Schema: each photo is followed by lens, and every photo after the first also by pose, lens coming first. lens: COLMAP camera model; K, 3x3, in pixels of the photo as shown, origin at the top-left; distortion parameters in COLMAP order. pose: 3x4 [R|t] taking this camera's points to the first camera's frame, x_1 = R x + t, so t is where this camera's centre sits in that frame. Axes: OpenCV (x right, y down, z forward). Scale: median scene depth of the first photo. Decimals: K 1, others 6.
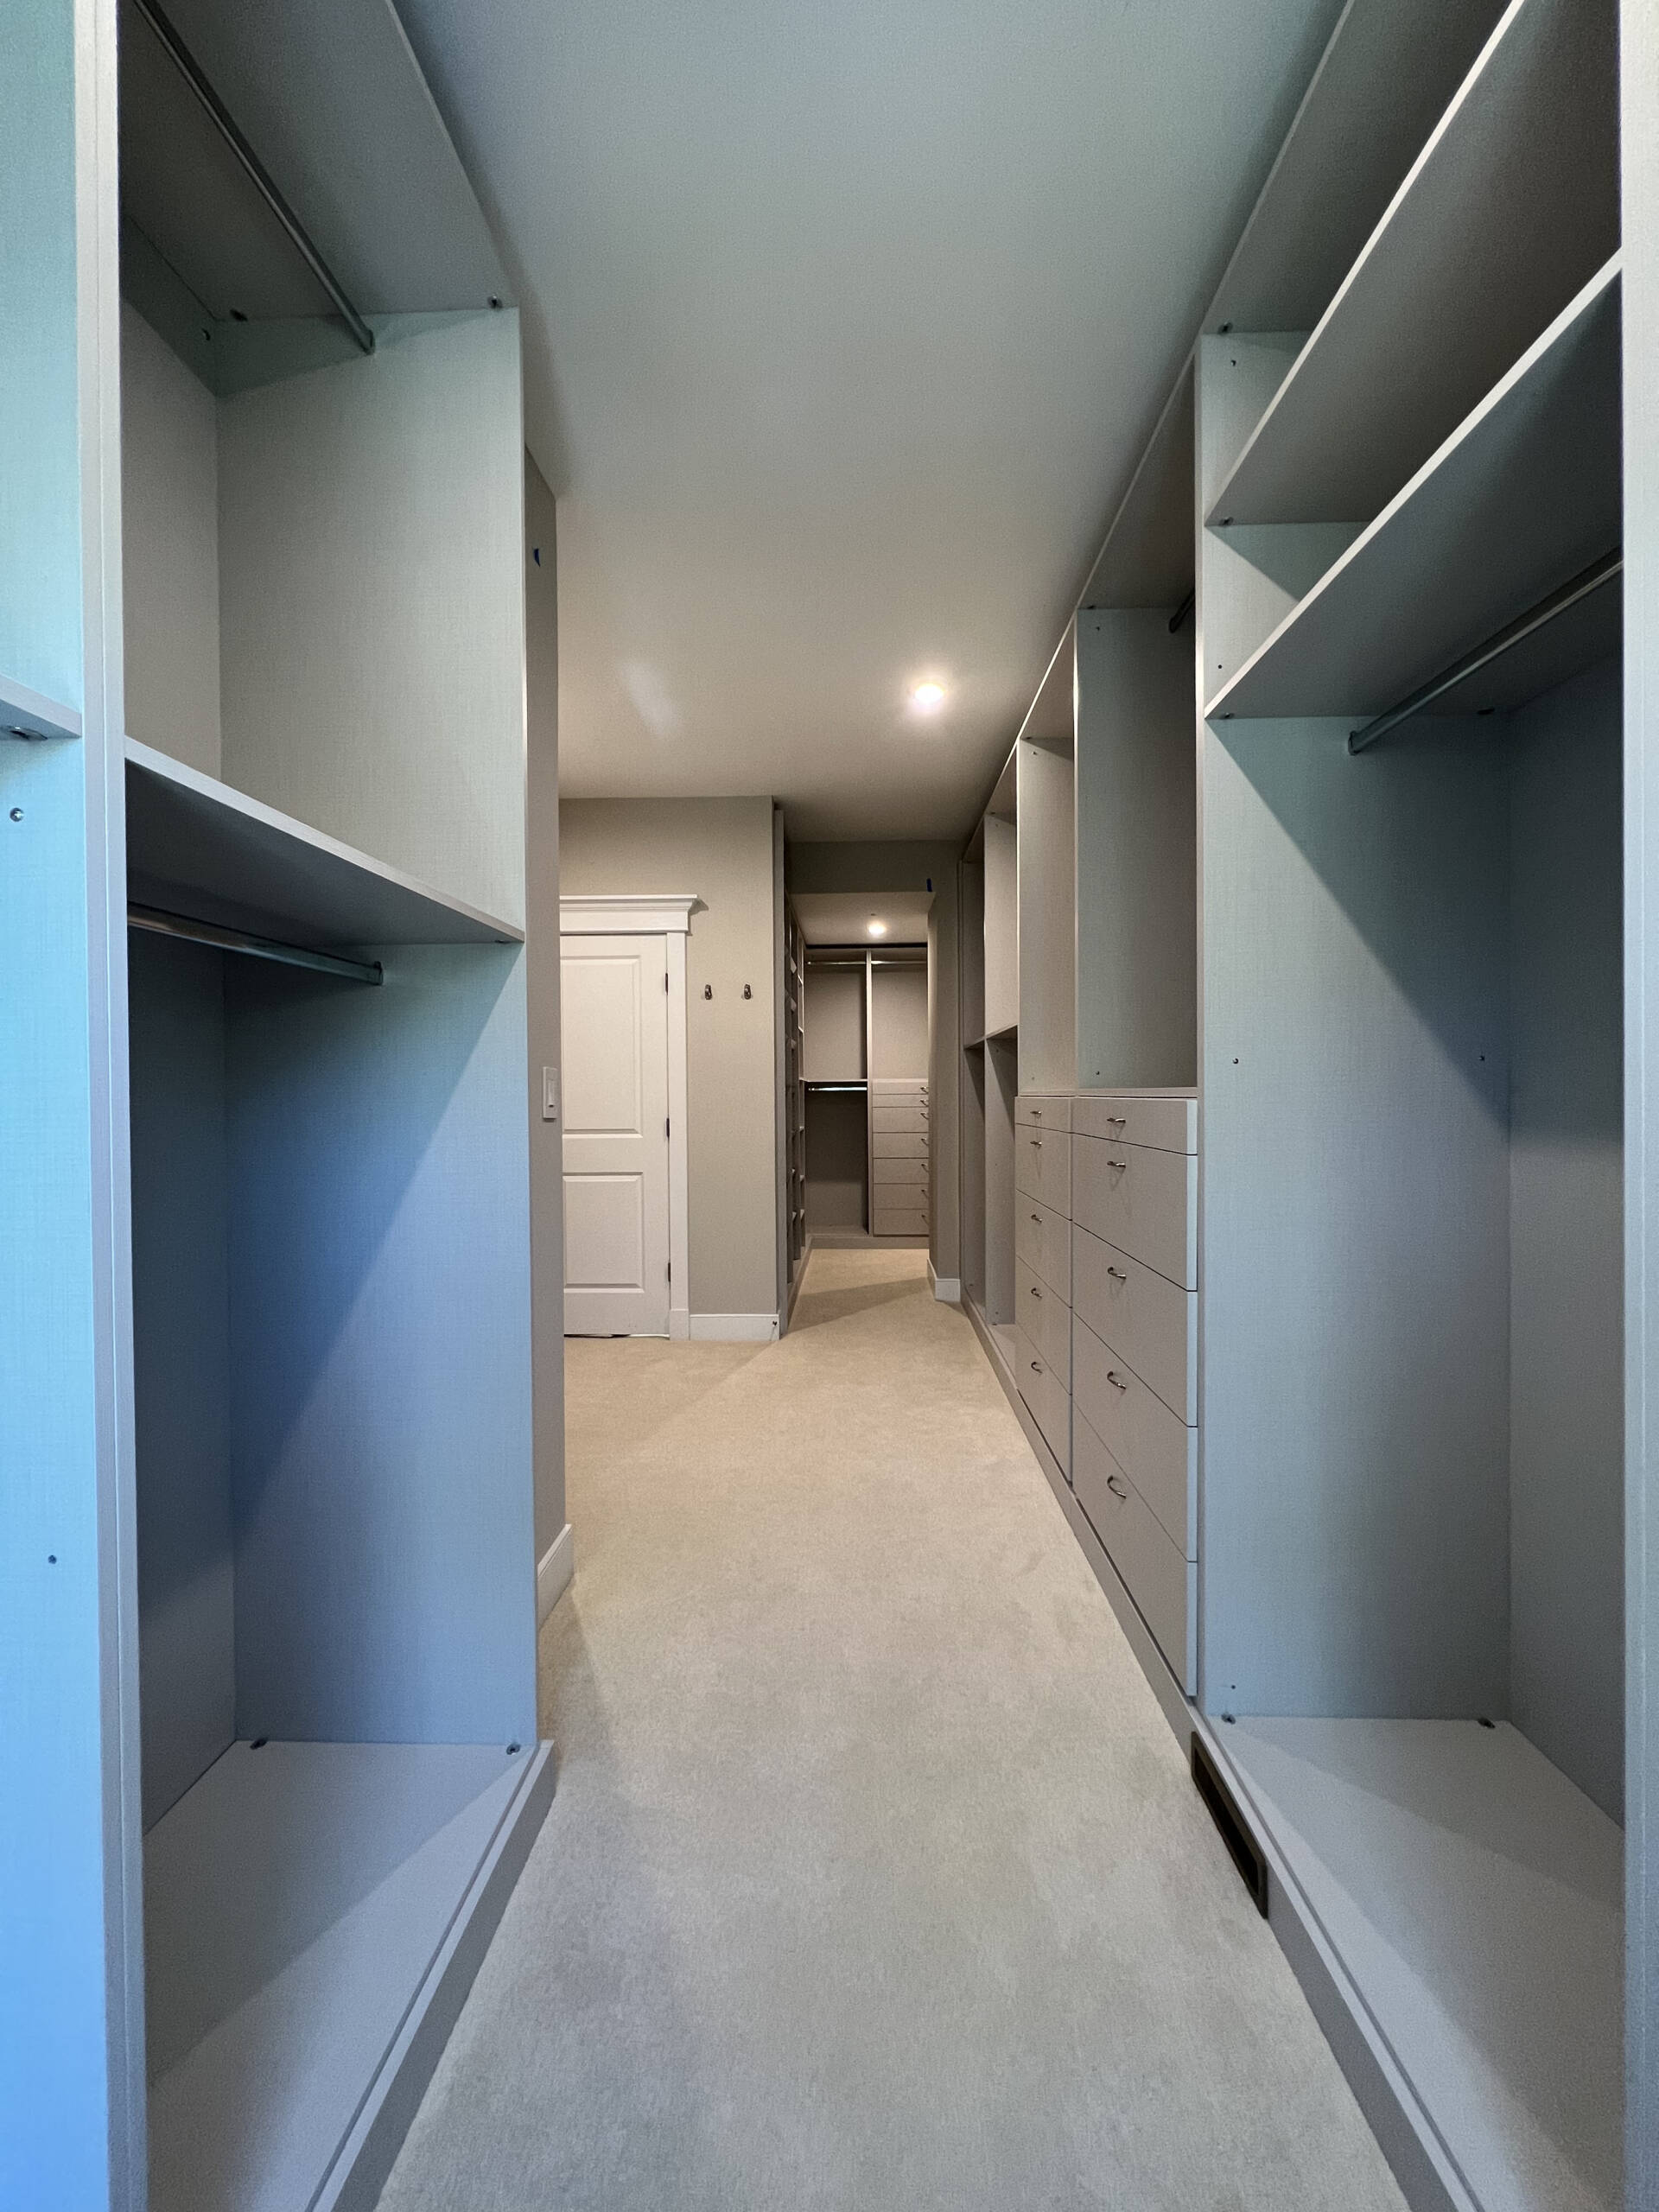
lens RADIAL K [[877.2, 0, 829.5], [0, 877.2, 1106.0], [0, 0, 1]] dist [0.001136, 0.000088]
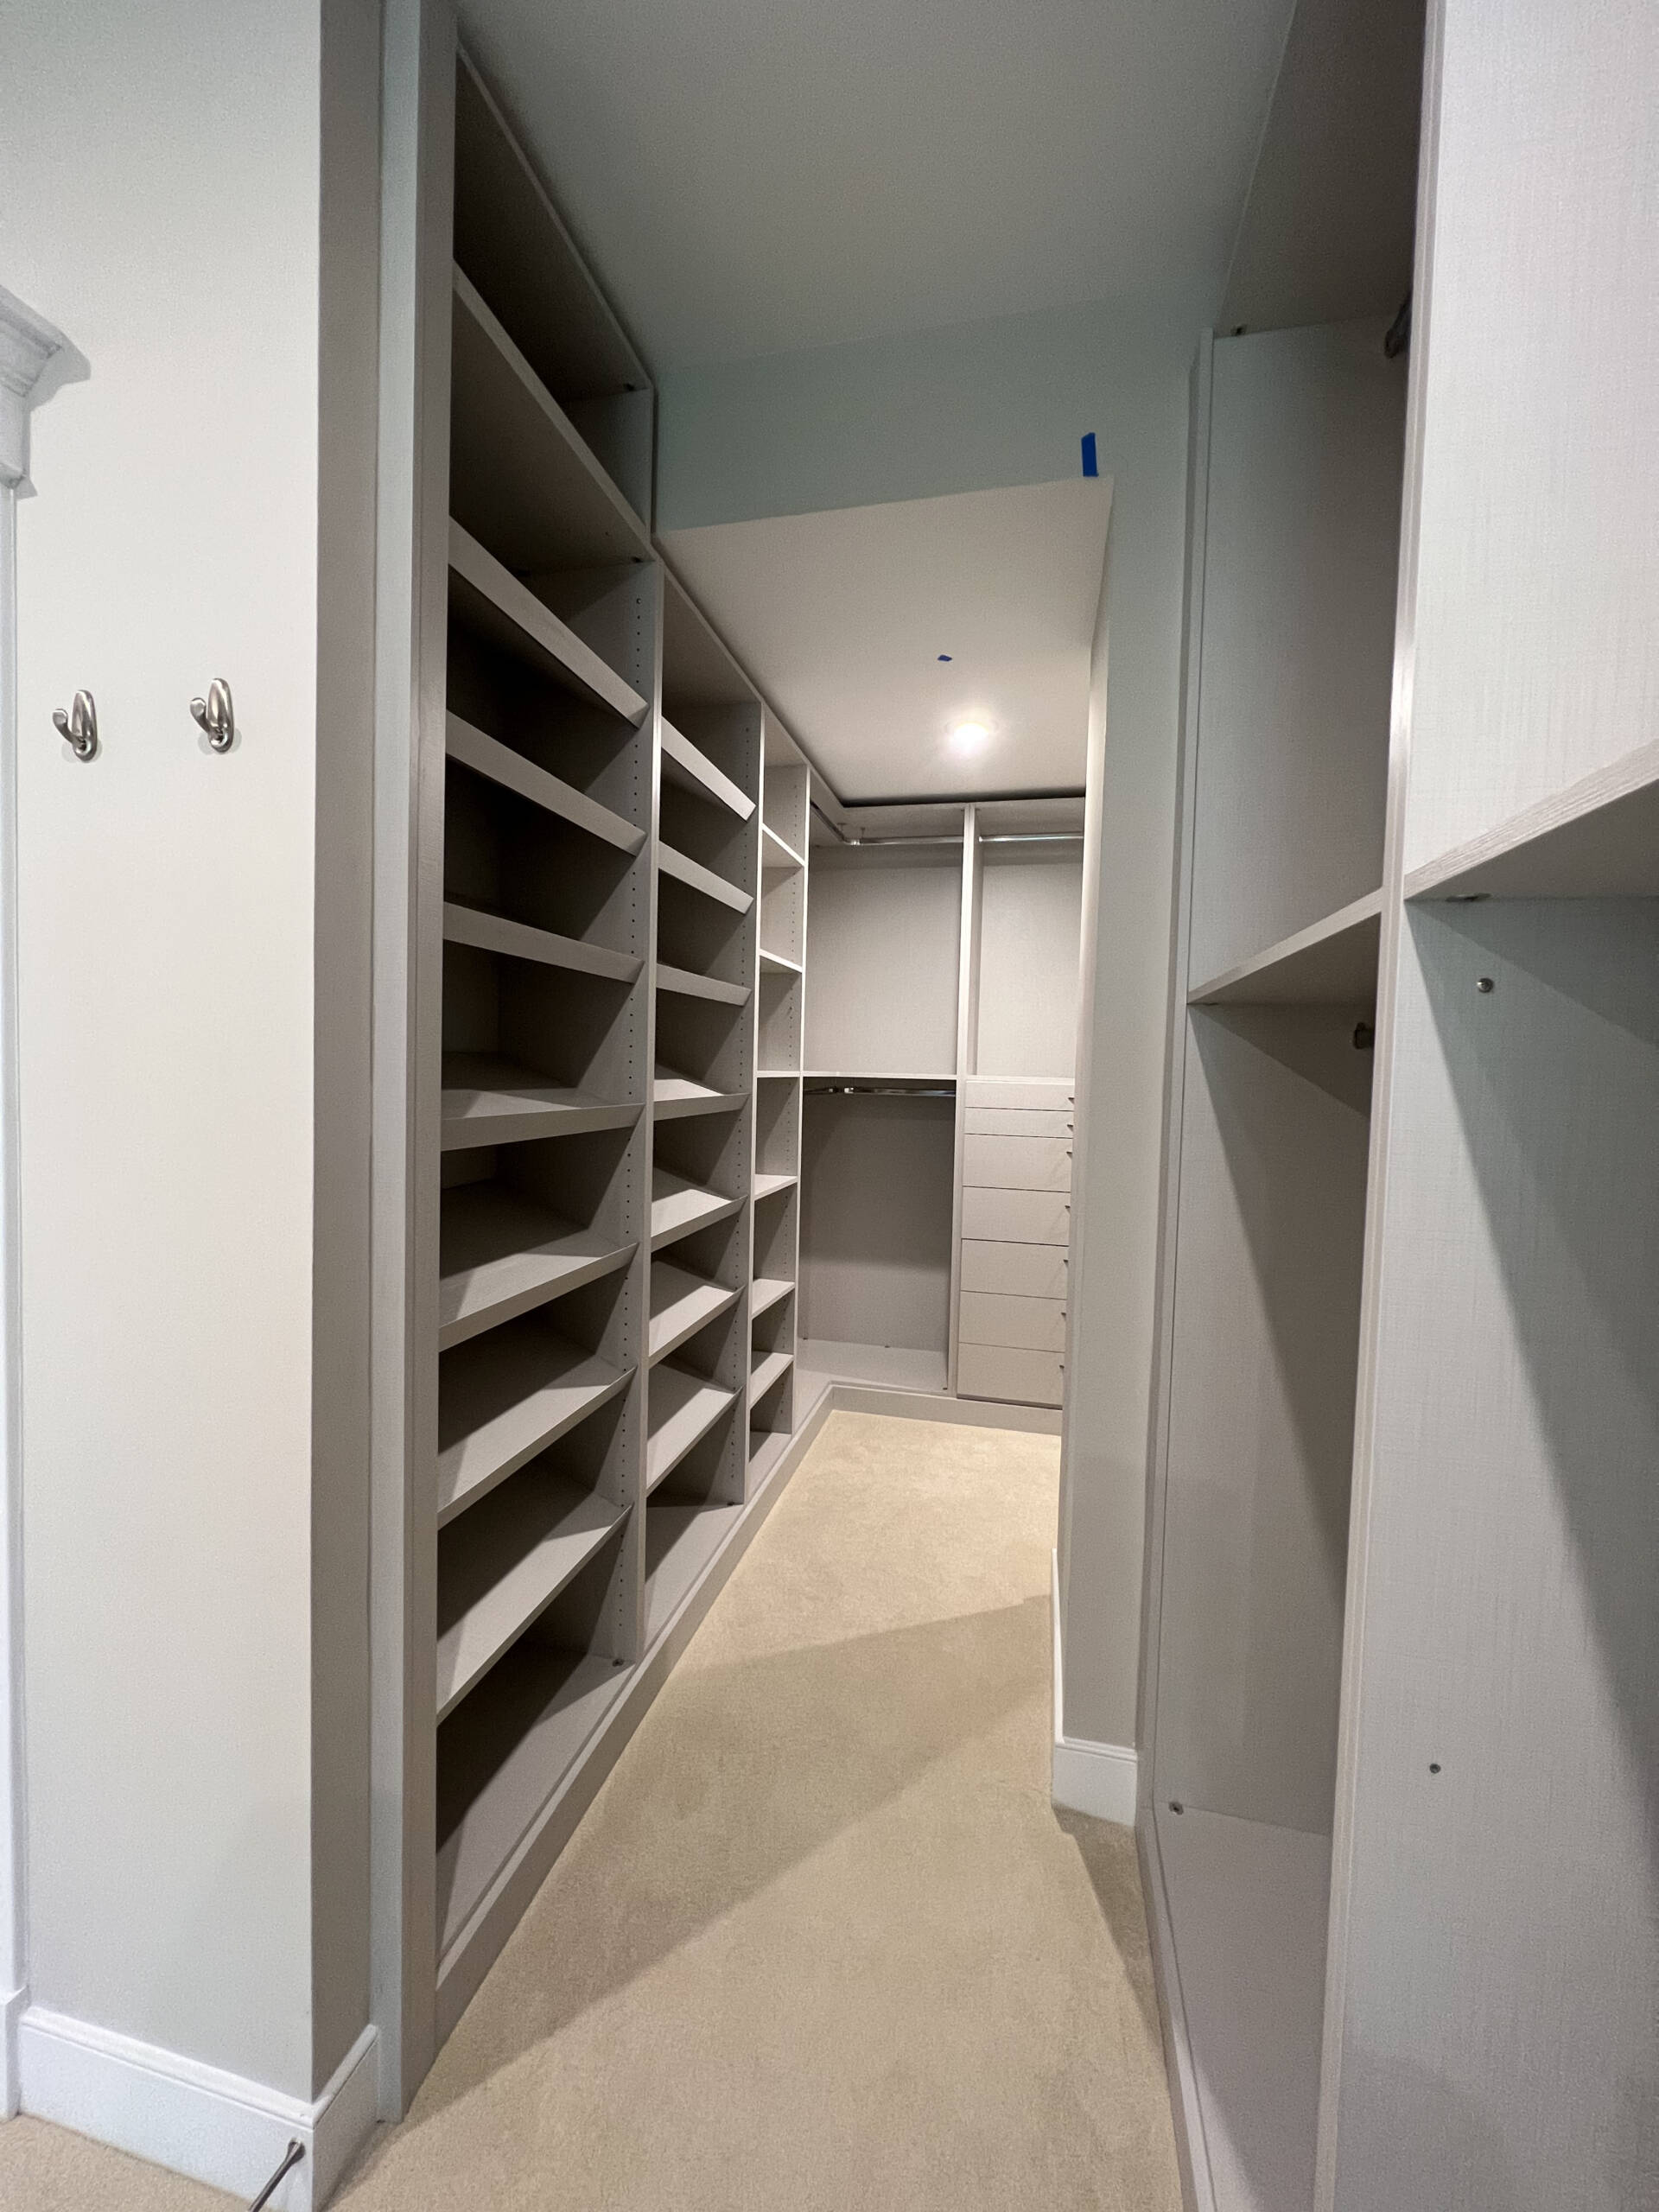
lens RADIAL K [[877.2, 0, 829.5], [0, 877.2, 1106.0], [0, 0, 1]] dist [0.001136, 0.000088]
pose [[0.980428, 0.039737, -0.192827, 0.070161], [-0.034390, 0.998927, 0.031004, -0.027068], [0.193852, -0.023766, 0.980743, 0.514348]]
